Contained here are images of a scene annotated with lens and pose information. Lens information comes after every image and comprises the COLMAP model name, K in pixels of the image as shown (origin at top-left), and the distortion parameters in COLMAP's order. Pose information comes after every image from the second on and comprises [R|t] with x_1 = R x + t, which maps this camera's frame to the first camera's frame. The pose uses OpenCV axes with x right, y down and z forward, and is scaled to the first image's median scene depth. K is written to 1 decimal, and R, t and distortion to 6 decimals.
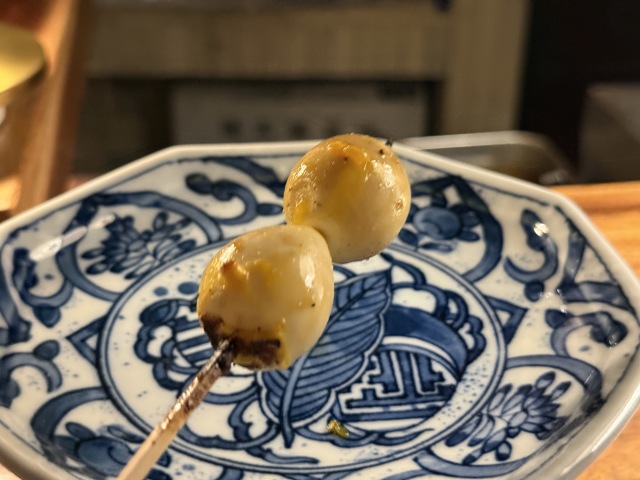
lens RADIAL K [[931.2, 0, 320.0], [0, 931.2, 240.0], [0, 0, 1]] dist [0.157288, -0.455429]
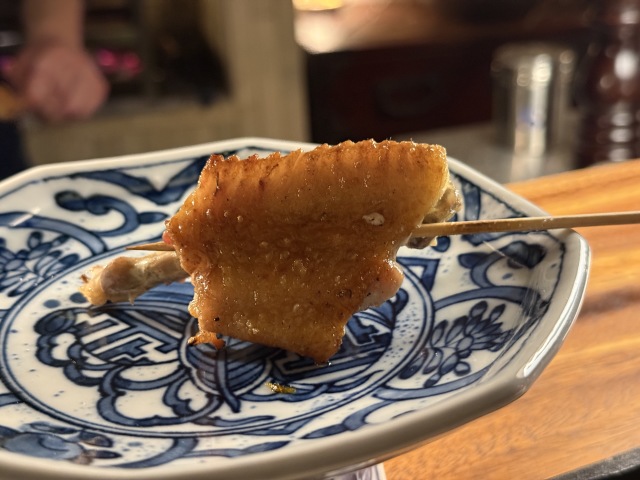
lens RADIAL K [[931.2, 0, 320.0], [0, 931.2, 240.0], [0, 0, 1]] dist [0.157288, -0.455429]
pose [[0.969753, -0.133355, 0.204441, -0.101549], [0.157518, 0.981723, -0.106804, 0.140485], [-0.186462, 0.135777, 0.973035, 0.057415]]
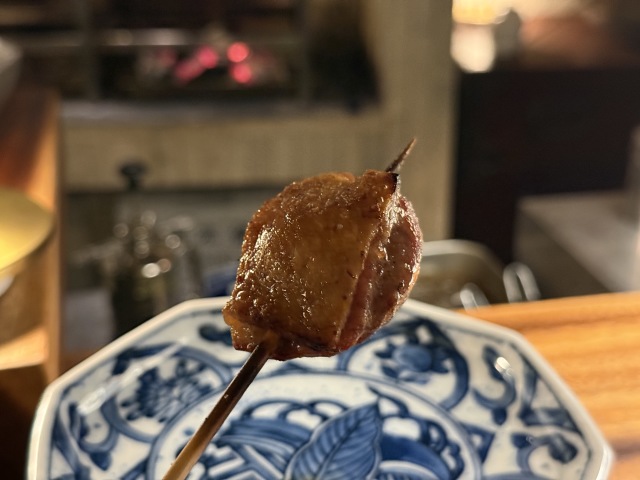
lens RADIAL K [[931.2, 0, 320.0], [0, 931.2, 240.0], [0, 0, 1]] dist [0.157288, -0.455429]
pose [[0.996782, -0.036766, 0.071235, -0.085260], [0.043630, 0.994296, -0.097324, -0.067723], [-0.067250, 0.100119, 0.992700, -0.227528]]
